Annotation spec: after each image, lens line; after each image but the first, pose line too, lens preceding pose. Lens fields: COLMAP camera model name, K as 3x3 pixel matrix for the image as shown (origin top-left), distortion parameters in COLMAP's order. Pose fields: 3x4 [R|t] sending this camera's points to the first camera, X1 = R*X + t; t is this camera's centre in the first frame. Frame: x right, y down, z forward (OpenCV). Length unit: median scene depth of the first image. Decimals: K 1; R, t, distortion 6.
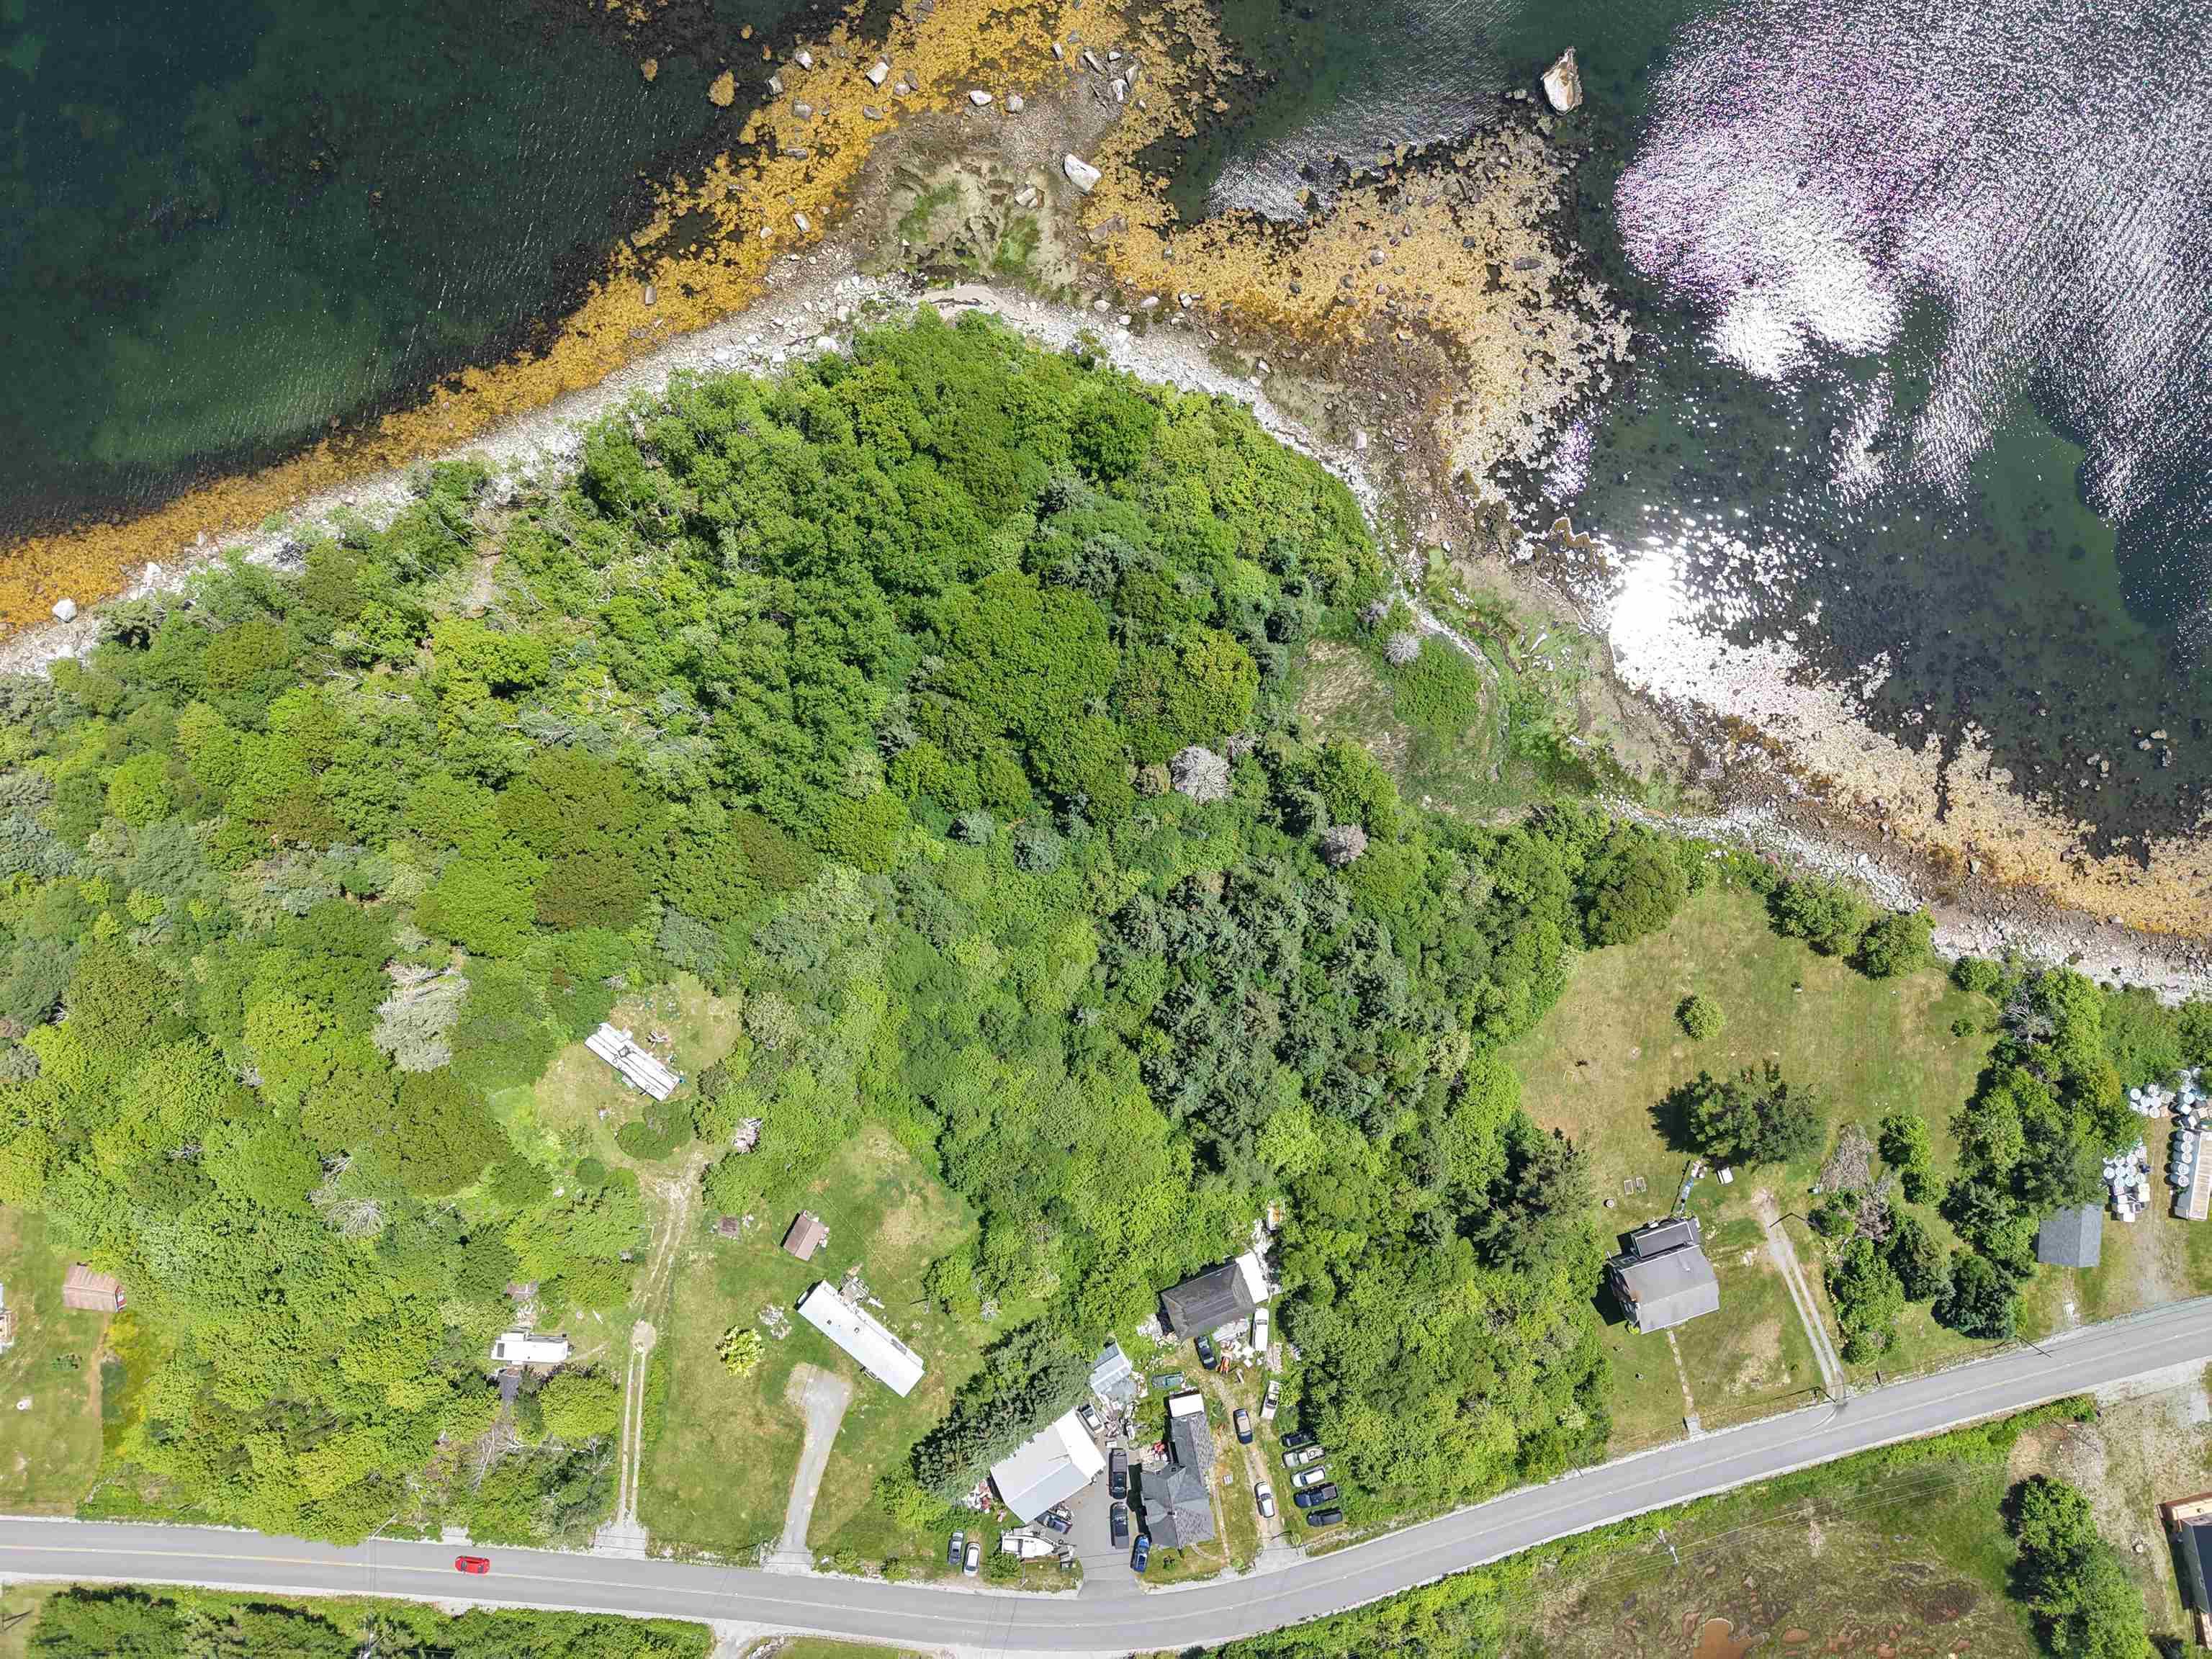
lens RADIAL K [[1475.2, 0, 1118.2], [0, 1475.2, 822.0], [0, 0, 1]] dist [0.031487, -0.030783]
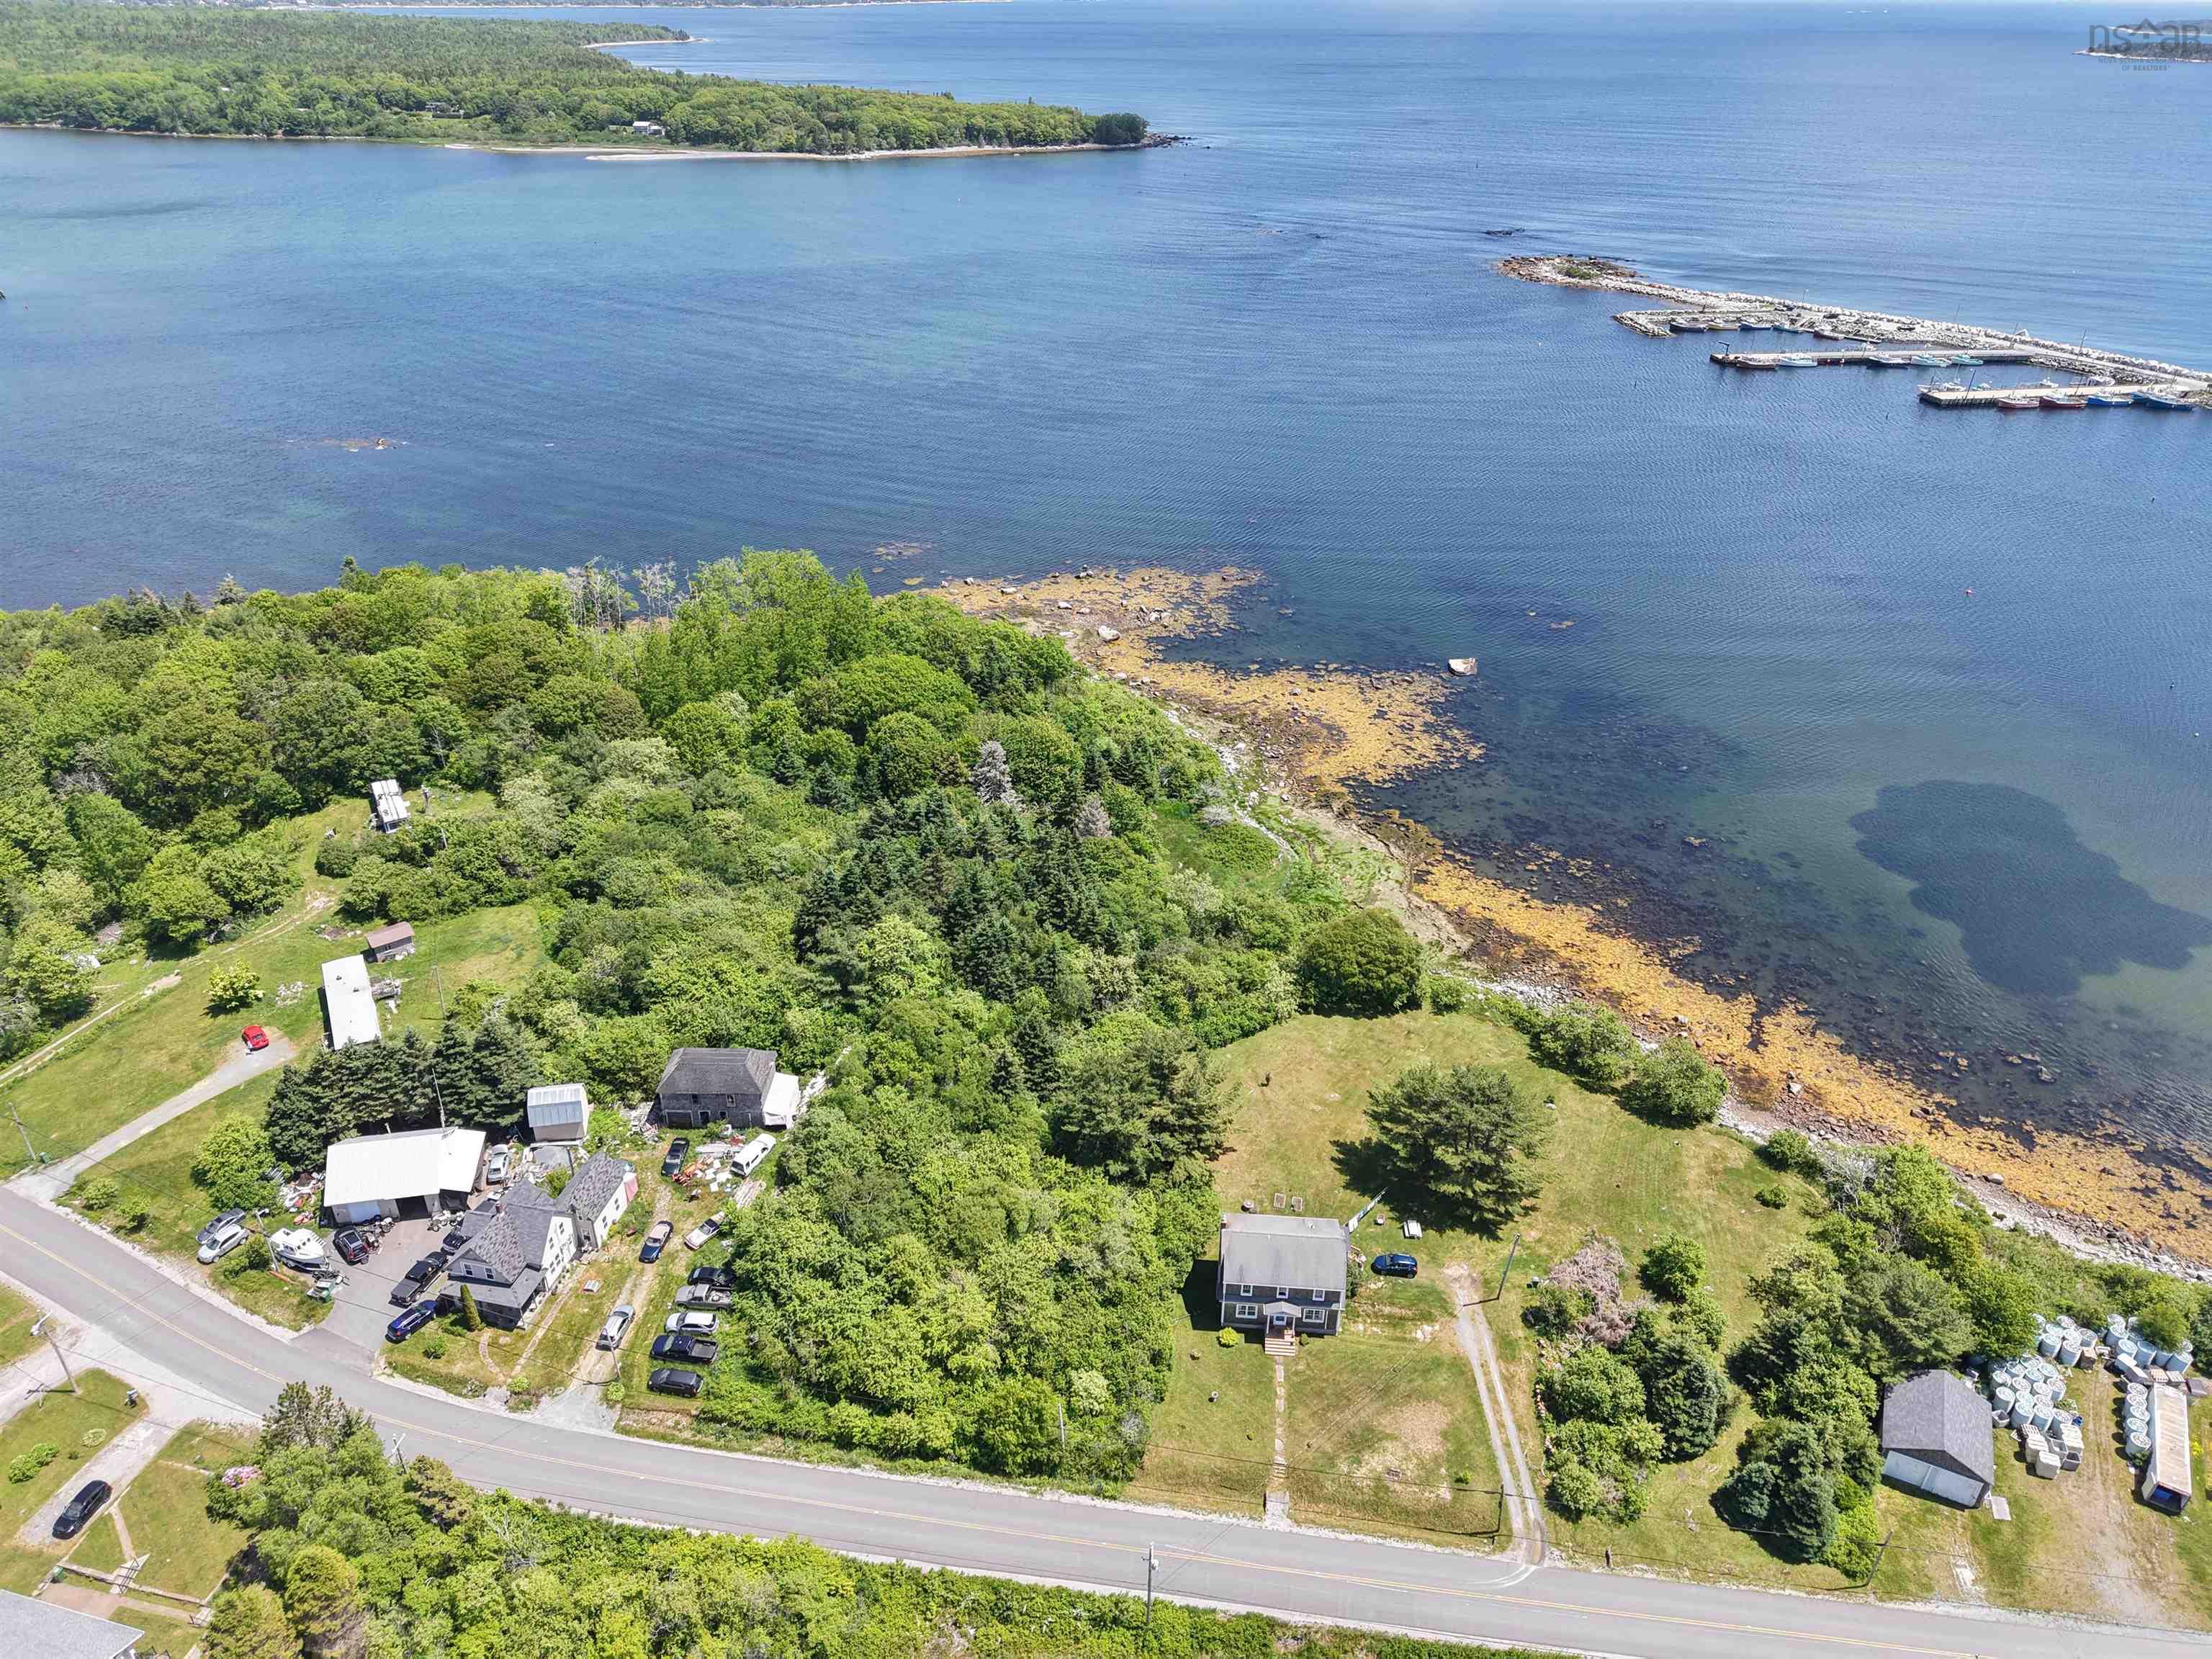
lens RADIAL K [[1475.2, 0, 1101.4], [0, 1475.2, 818.1], [0, 0, 1]] dist [0.031487, -0.030783]
pose [[0.926953, 0.179187, -0.329622, 0.467773], [-0.375085, 0.462132, -0.803583, 0.783986], [0.008338, 0.868519, 0.495585, 0.456297]]
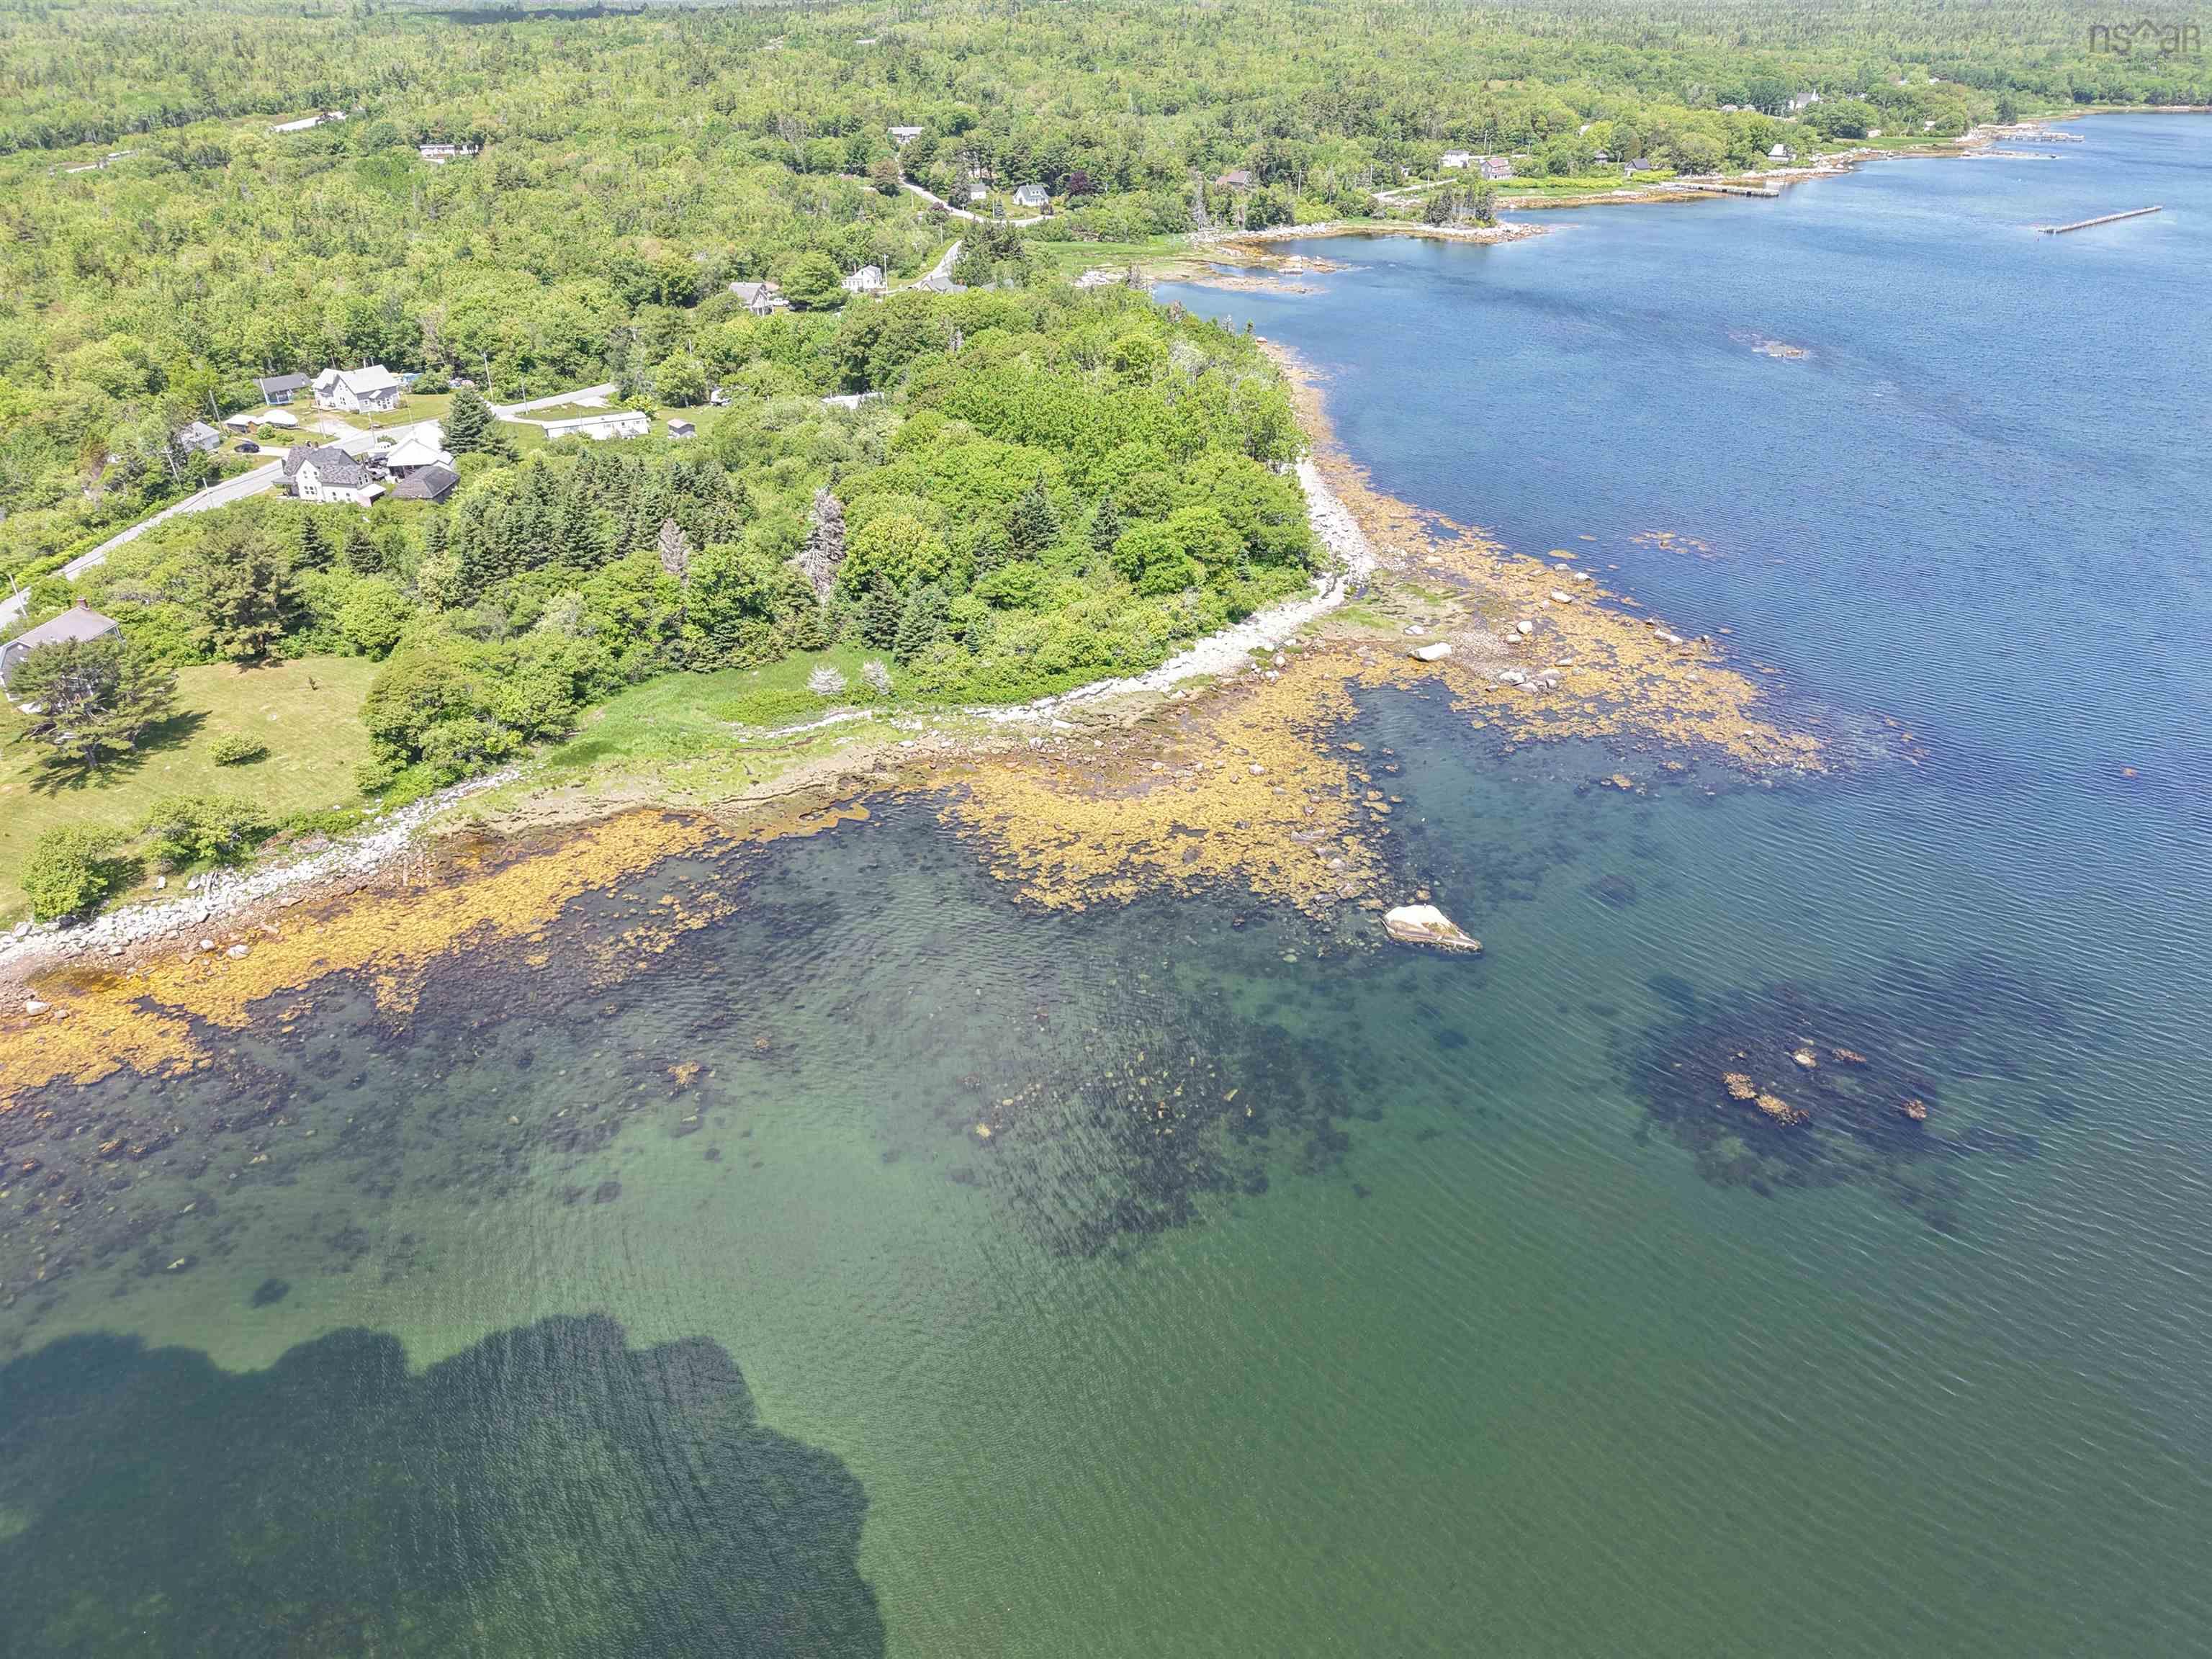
lens RADIAL K [[1475.2, 0, 1112.8], [0, 1475.2, 834.2], [0, 0, 1]] dist [0.031487, -0.030783]
pose [[-0.371646, 0.437173, -0.818999, 0.894889], [-0.928363, -0.170621, 0.330198, -0.586048], [0.004615, 0.883045, 0.469266, 0.654099]]
